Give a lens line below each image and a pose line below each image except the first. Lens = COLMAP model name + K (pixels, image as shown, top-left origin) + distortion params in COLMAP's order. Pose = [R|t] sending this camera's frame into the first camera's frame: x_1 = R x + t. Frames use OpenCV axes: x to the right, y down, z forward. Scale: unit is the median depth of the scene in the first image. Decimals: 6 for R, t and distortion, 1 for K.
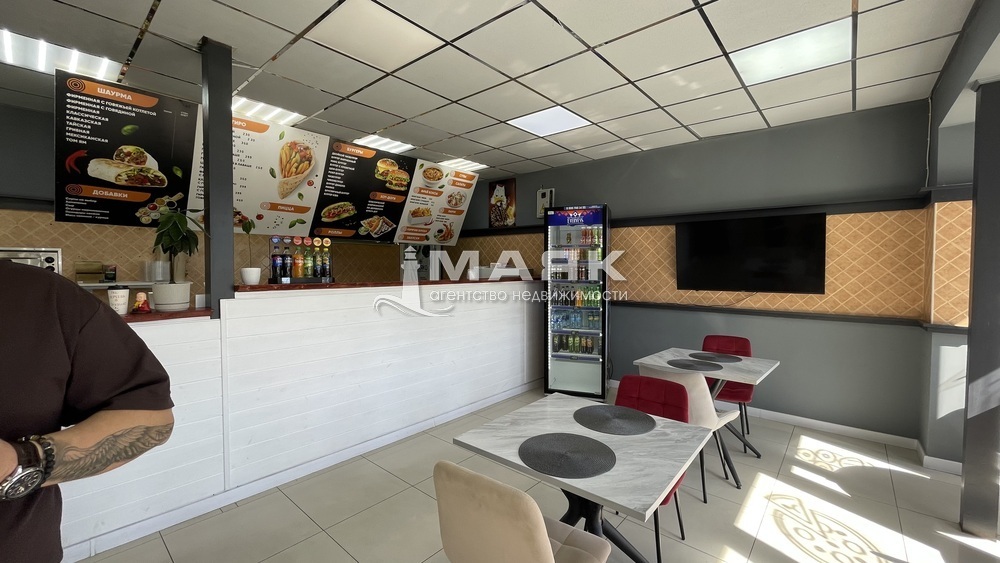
lens RADIAL K [[403.0, 0, 499.1], [0, 403.0, 281.4], [0, 0, 1]] dist [-0.001852, -0.000410]
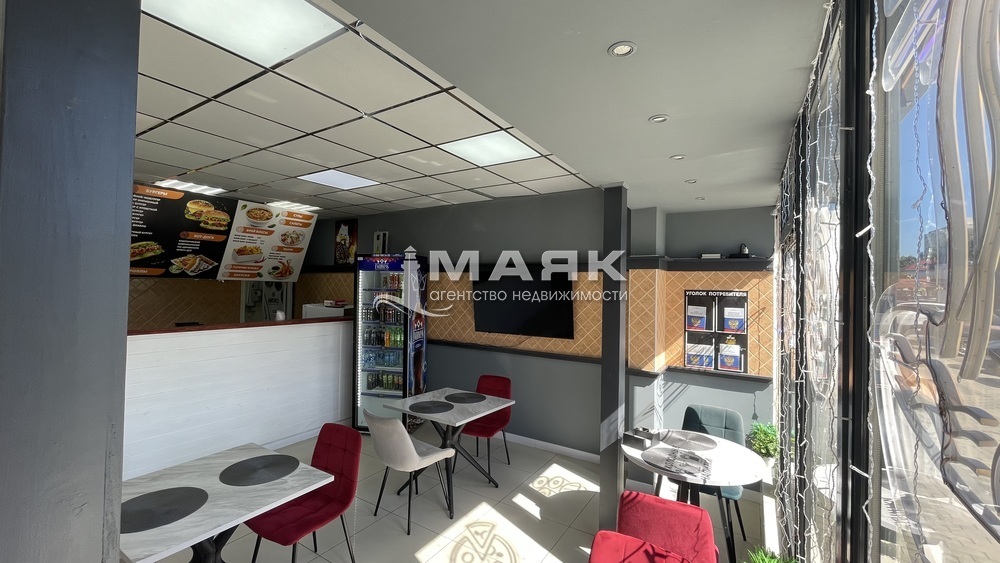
lens RADIAL K [[403.0, 0, 498.8], [0, 403.0, 280.9], [0, 0, 1]] dist [-0.001852, -0.000410]
pose [[0.988260, 0.019741, 0.151502, 0.316295], [-0.011801, 0.998518, -0.053133, -0.056387], [-0.152327, 0.050721, 0.987028, -0.102983]]
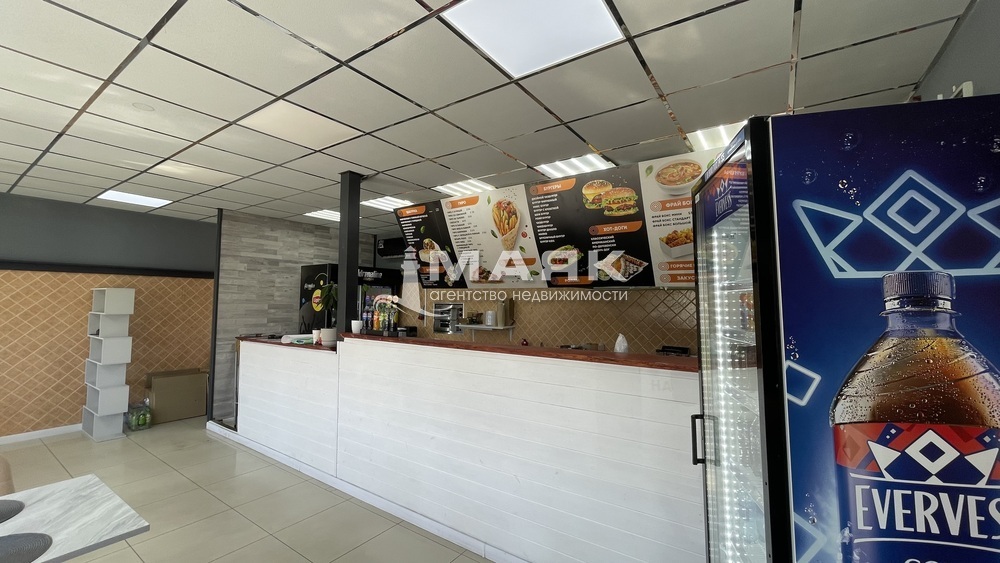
lens RADIAL K [[403.0, 0, 497.5], [0, 403.0, 280.7], [0, 0, 1]] dist [-0.001852, -0.000410]
pose [[0.107552, -0.054299, -0.992716, 0.452193], [-0.045790, 0.997177, -0.059504, -0.061283], [0.993144, 0.051856, 0.104762, 0.748361]]
